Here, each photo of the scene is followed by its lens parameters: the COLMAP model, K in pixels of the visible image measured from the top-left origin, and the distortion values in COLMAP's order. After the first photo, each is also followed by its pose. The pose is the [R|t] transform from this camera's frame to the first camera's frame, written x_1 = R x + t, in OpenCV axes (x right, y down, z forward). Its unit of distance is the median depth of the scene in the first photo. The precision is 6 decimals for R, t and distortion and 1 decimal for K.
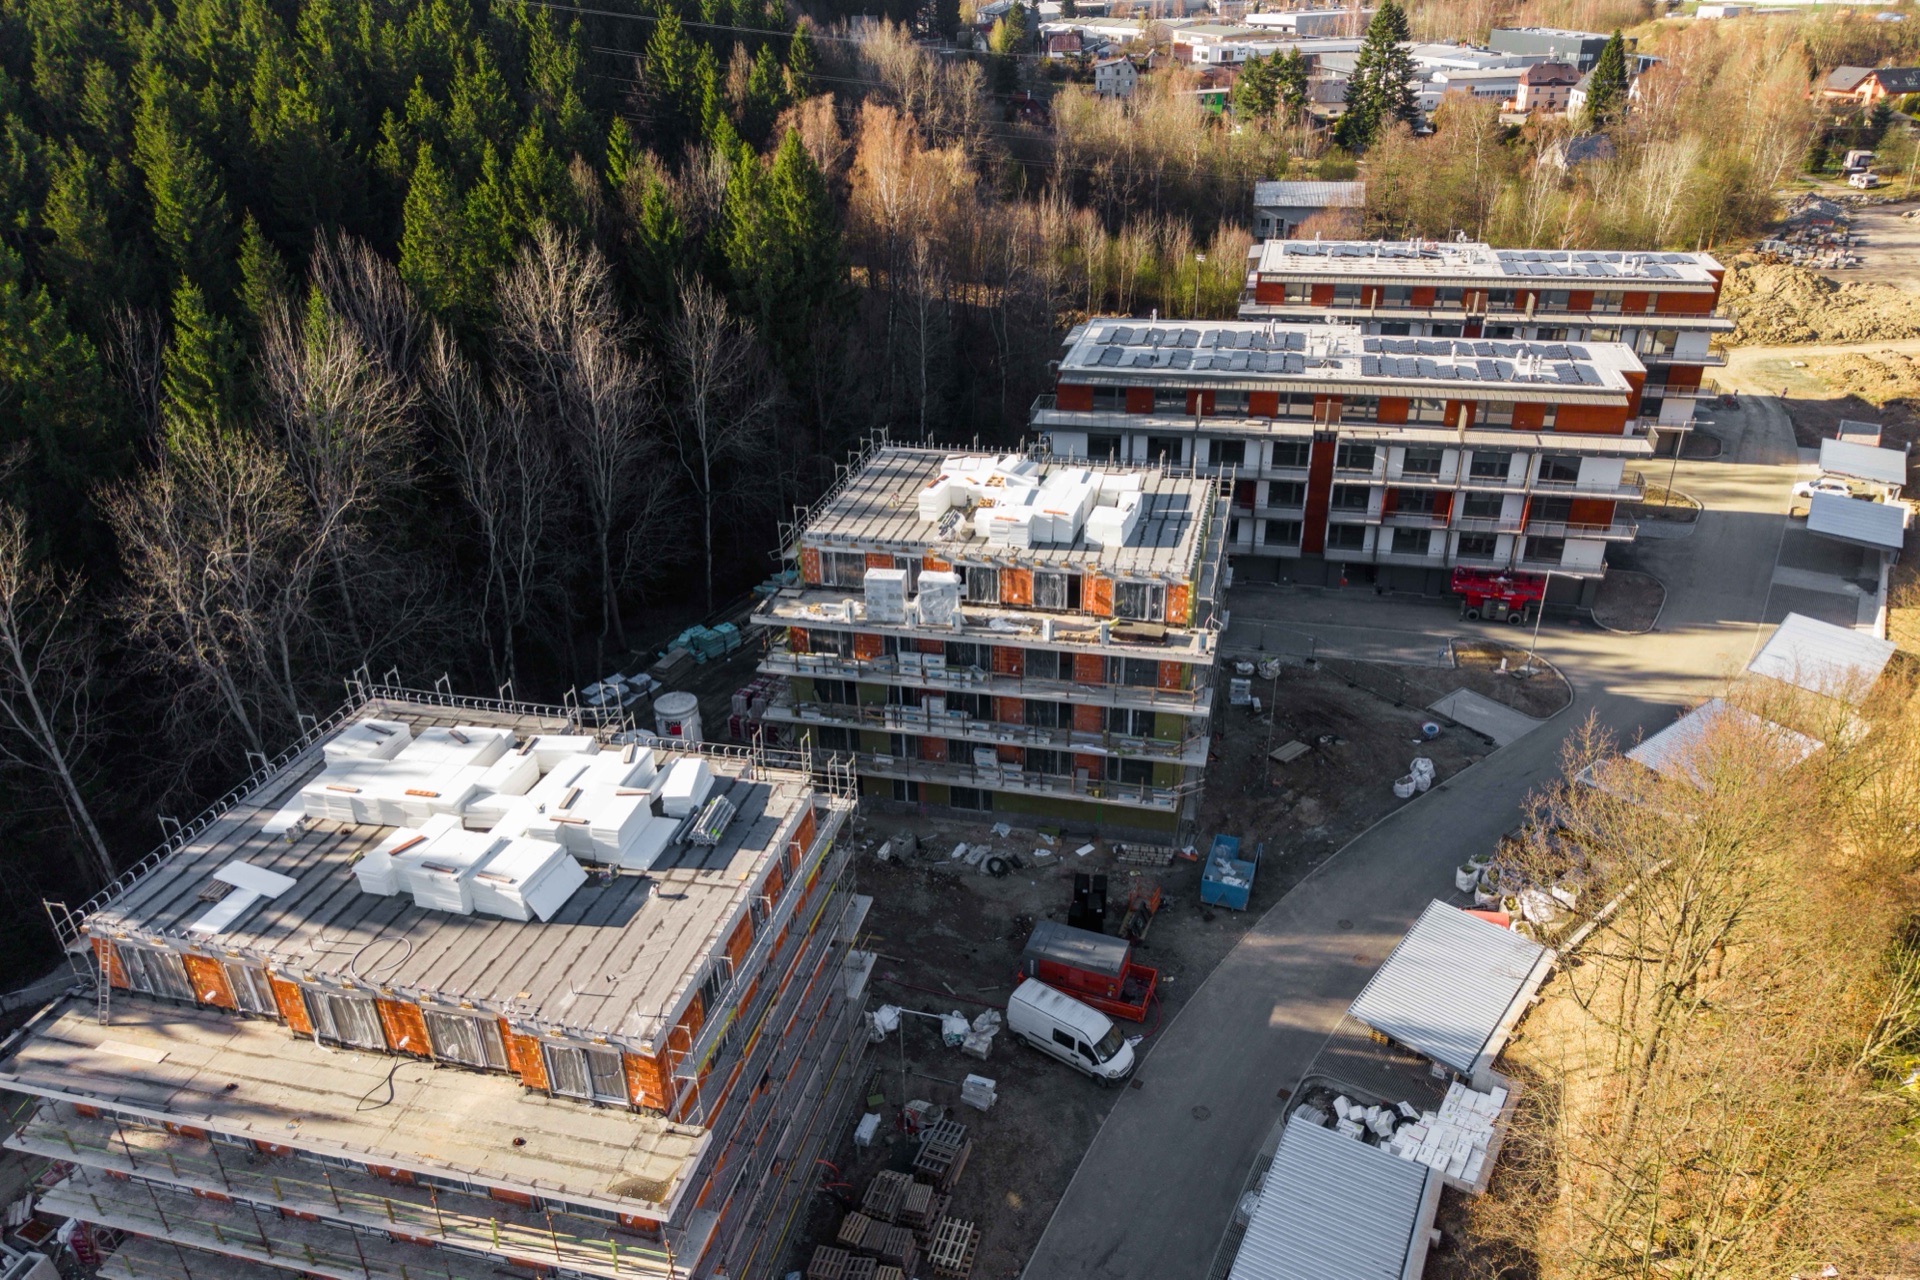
lens RADIAL K [[1343.1, 0, 947.2], [0, 1343.1, 670.1], [0, 0, 1]] dist [-0.007413, 0.004371]
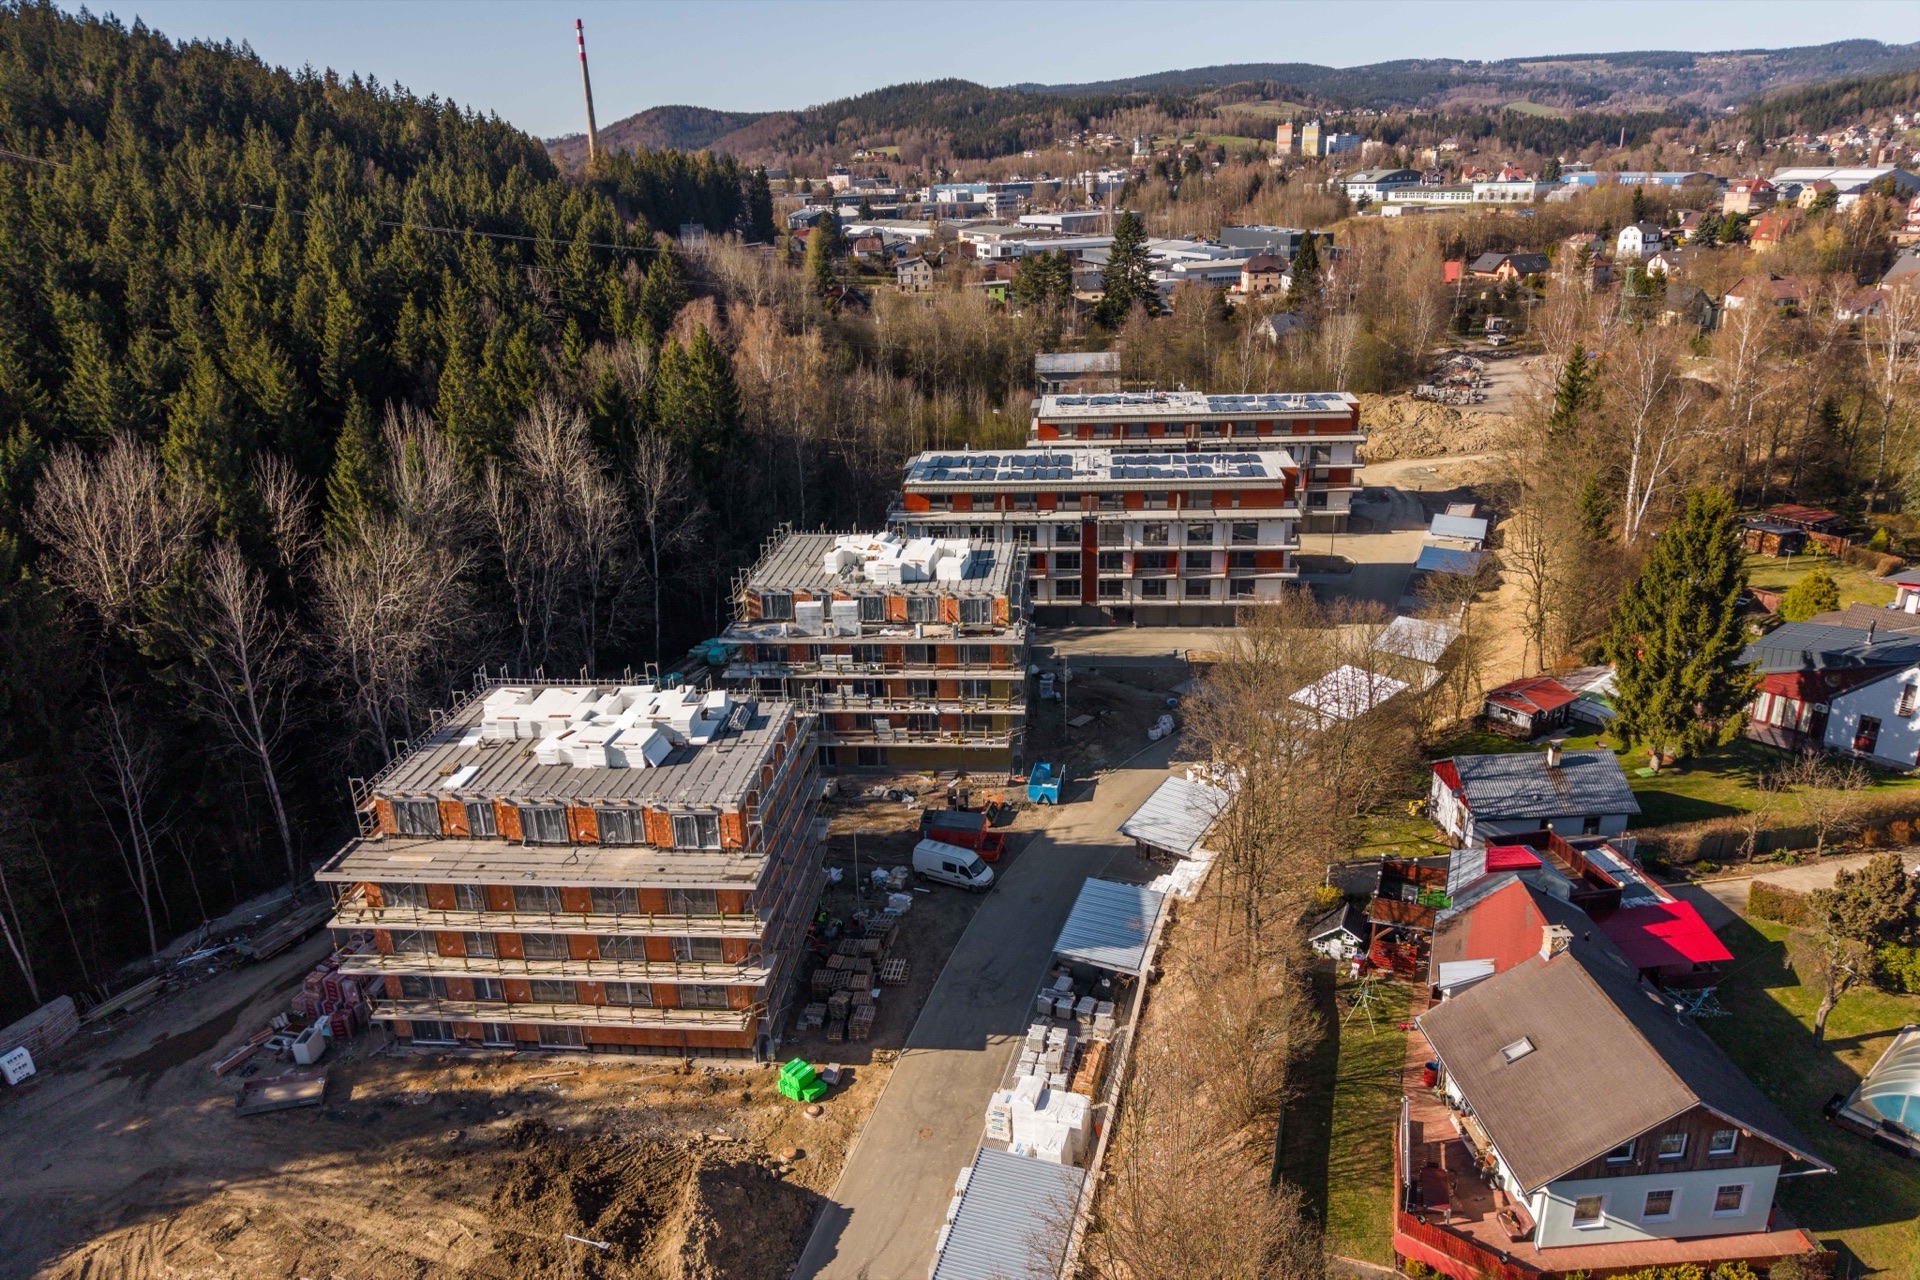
lens RADIAL K [[1307.2, 0, 960.0], [0, 1307.2, 640.0], [0, 0, 1]] dist [0.017575, -0.003946]
pose [[0.988168, -0.056920, 0.142424, -0.061669], [0.076027, 0.988259, -0.132532, 0.122347], [-0.133208, 0.141792, 0.980893, -0.326866]]
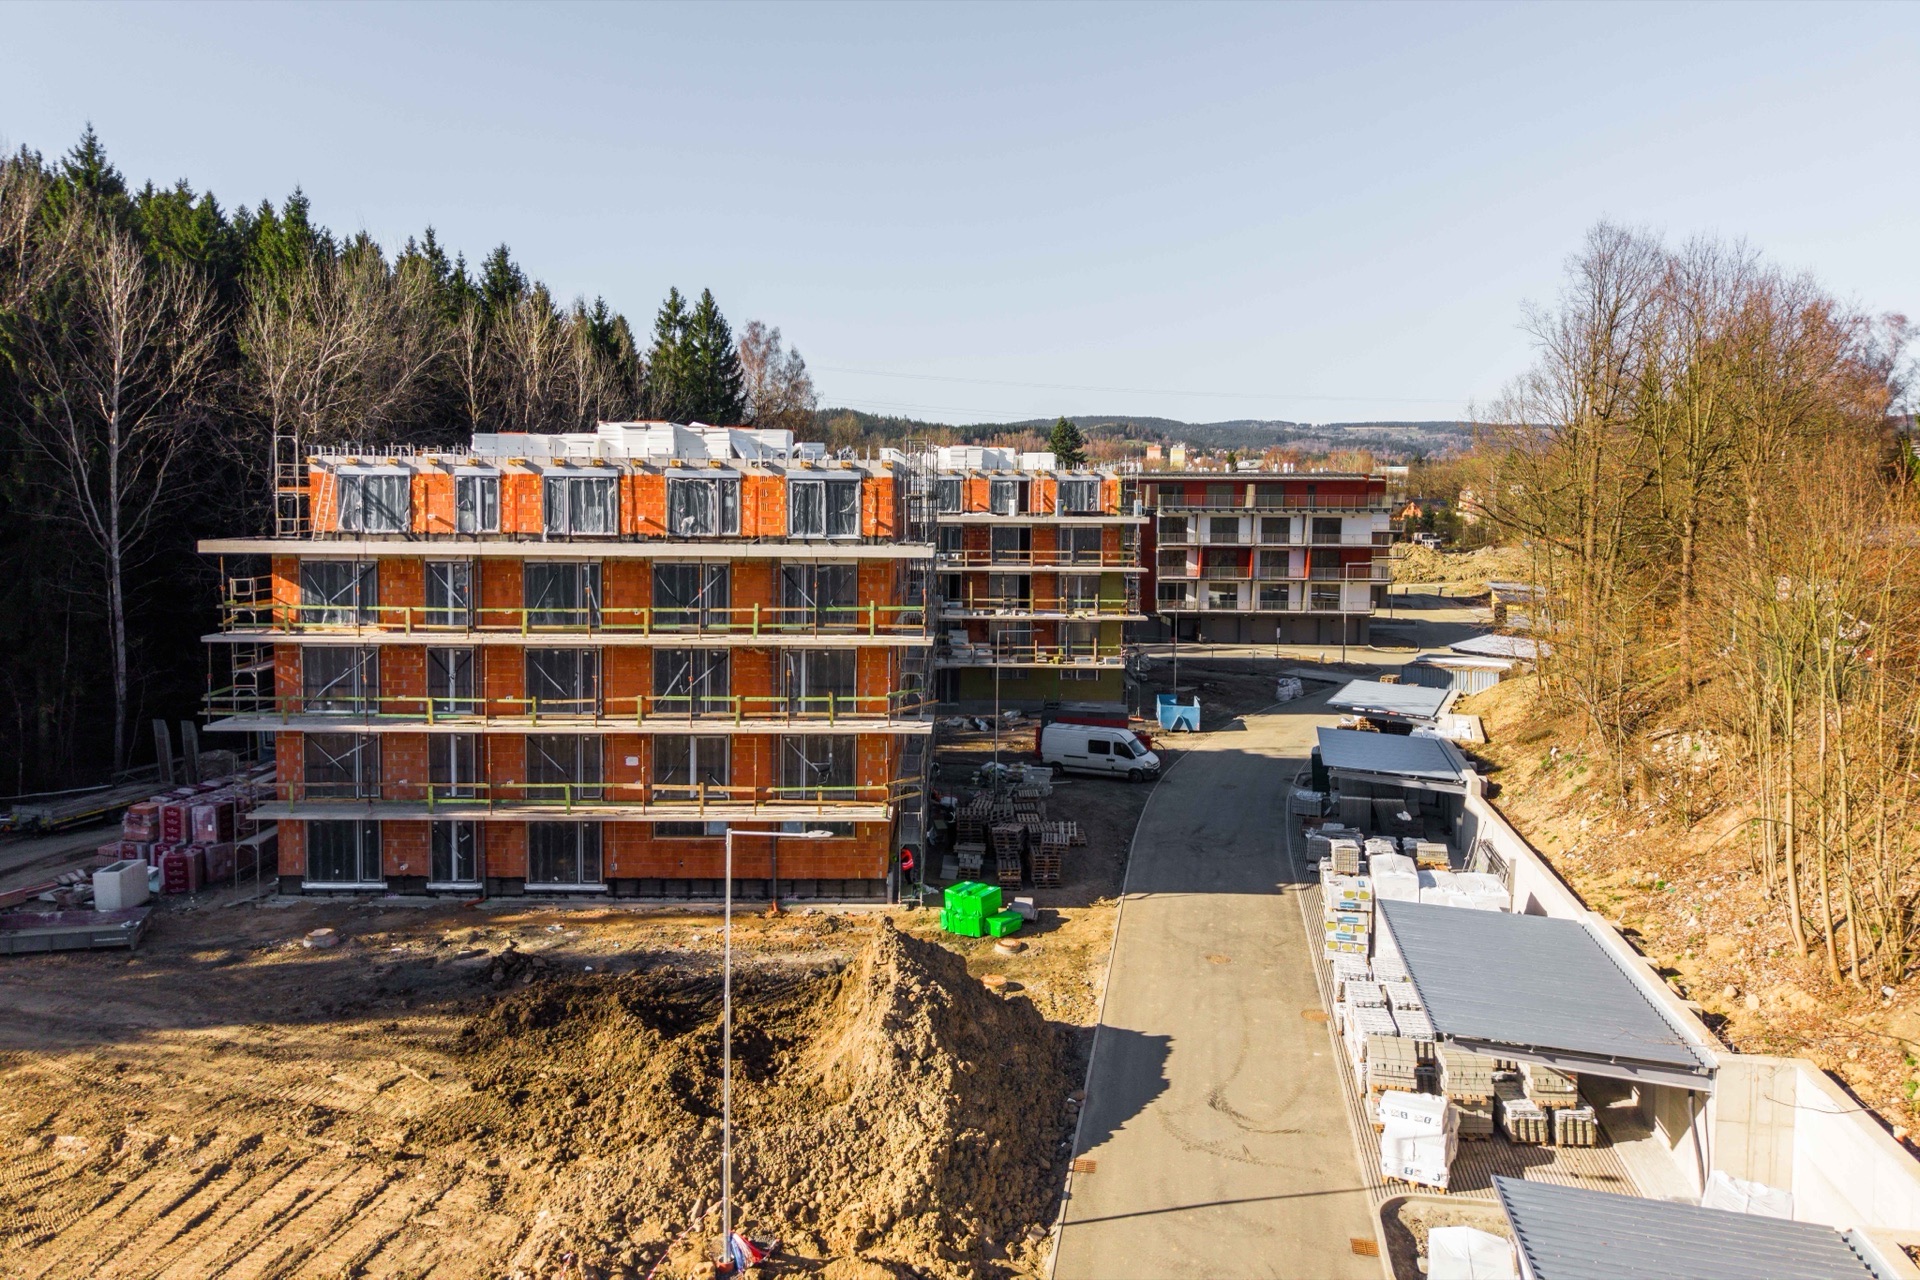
lens RADIAL K [[1296.2, 0, 956.4], [0, 1296.2, 551.2], [0, 0, 1]] dist [0.047362, -0.031591]
pose [[0.970078, 0.022765, 0.241725, -0.172619], [0.083539, 0.903511, -0.420343, 0.330394], [-0.227970, 0.427959, 0.874575, -0.006006]]
